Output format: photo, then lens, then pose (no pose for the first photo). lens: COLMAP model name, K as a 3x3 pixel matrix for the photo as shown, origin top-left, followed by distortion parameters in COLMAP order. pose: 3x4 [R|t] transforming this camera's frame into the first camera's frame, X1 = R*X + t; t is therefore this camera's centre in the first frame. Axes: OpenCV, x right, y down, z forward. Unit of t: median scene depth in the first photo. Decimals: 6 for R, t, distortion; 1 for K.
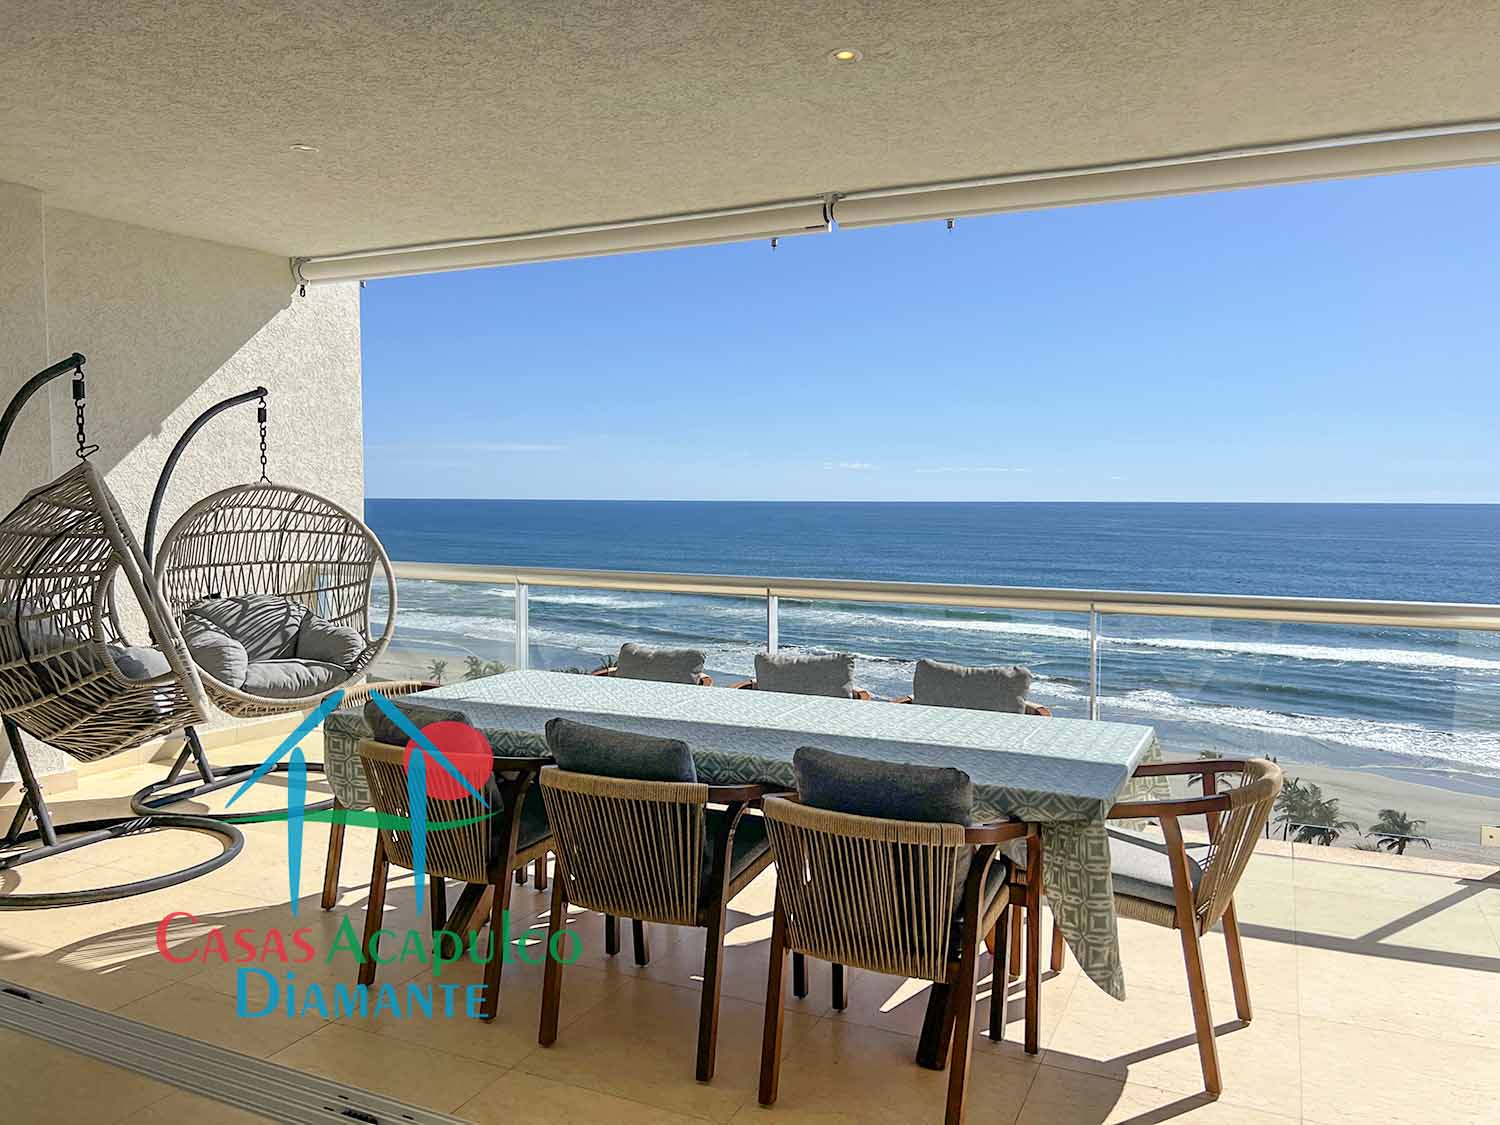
lens RADIAL K [[1120.7, 0, 745.5], [0, 1120.7, 563.3], [0, 0, 1]] dist [0.038019, -0.051158]
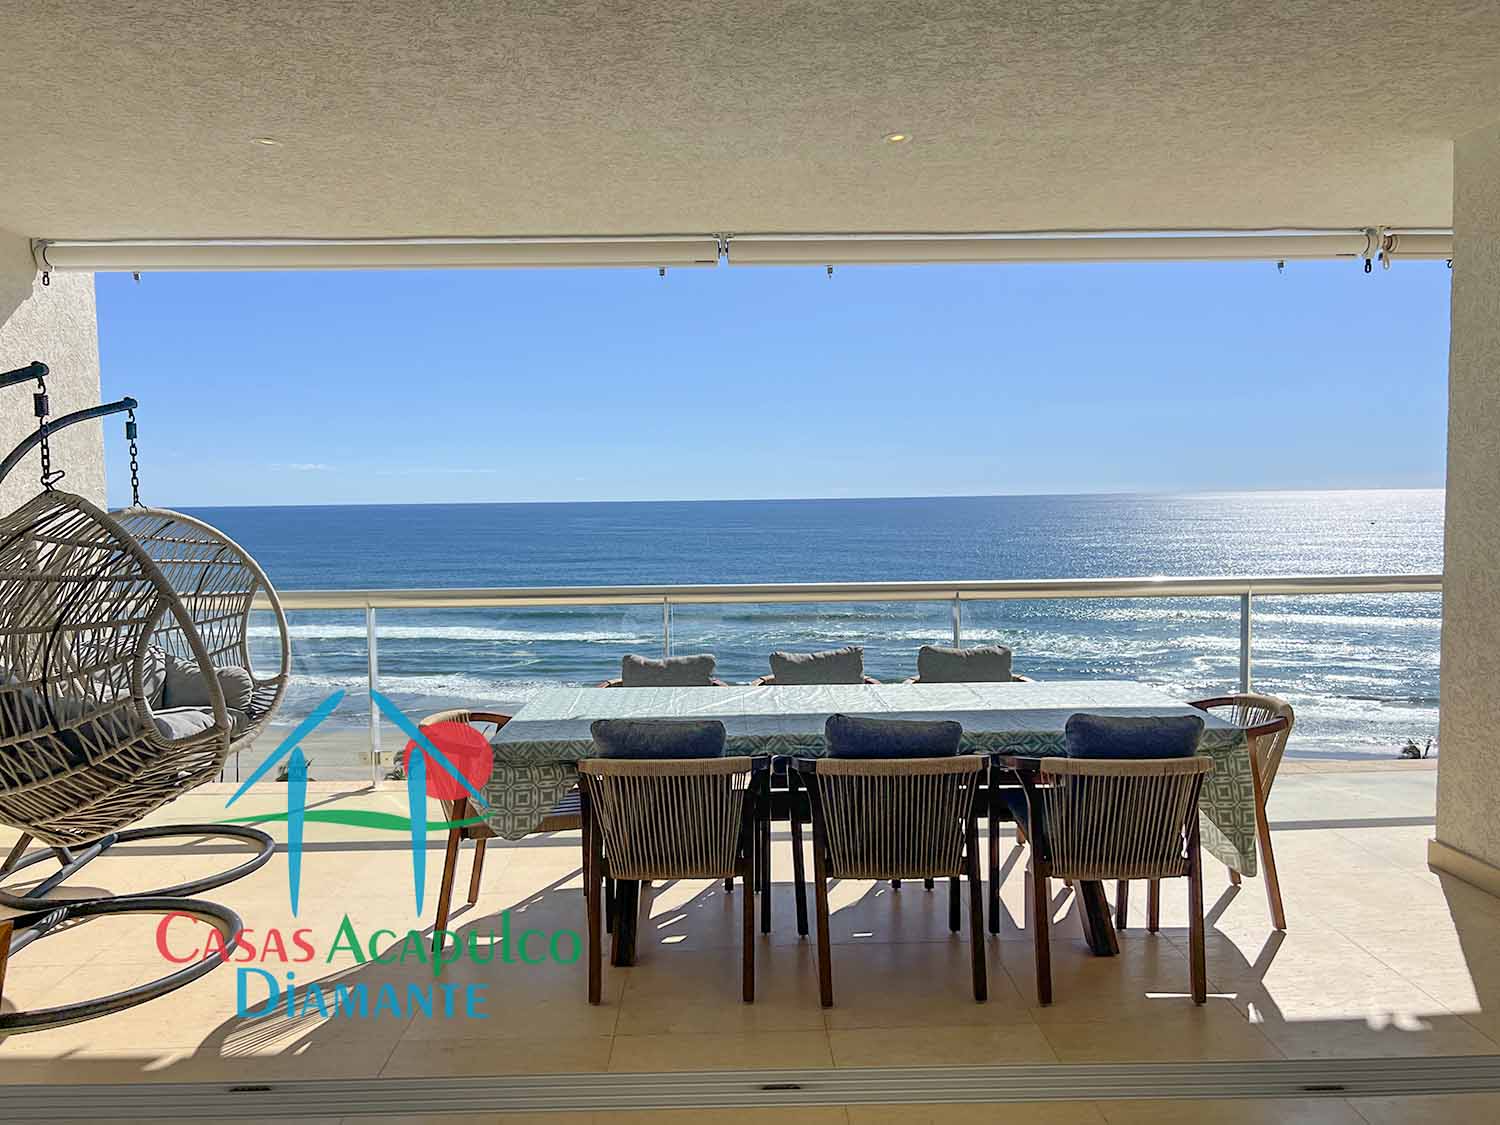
lens RADIAL K [[1120.7, 0, 748.5], [0, 1120.7, 563.6], [0, 0, 1]] dist [0.038019, -0.051158]
pose [[0.897003, -0.045324, 0.439695, -0.525852], [0.045352, 0.998916, 0.010448, -0.022287], [-0.439692, 0.010569, 0.898086, 0.012907]]
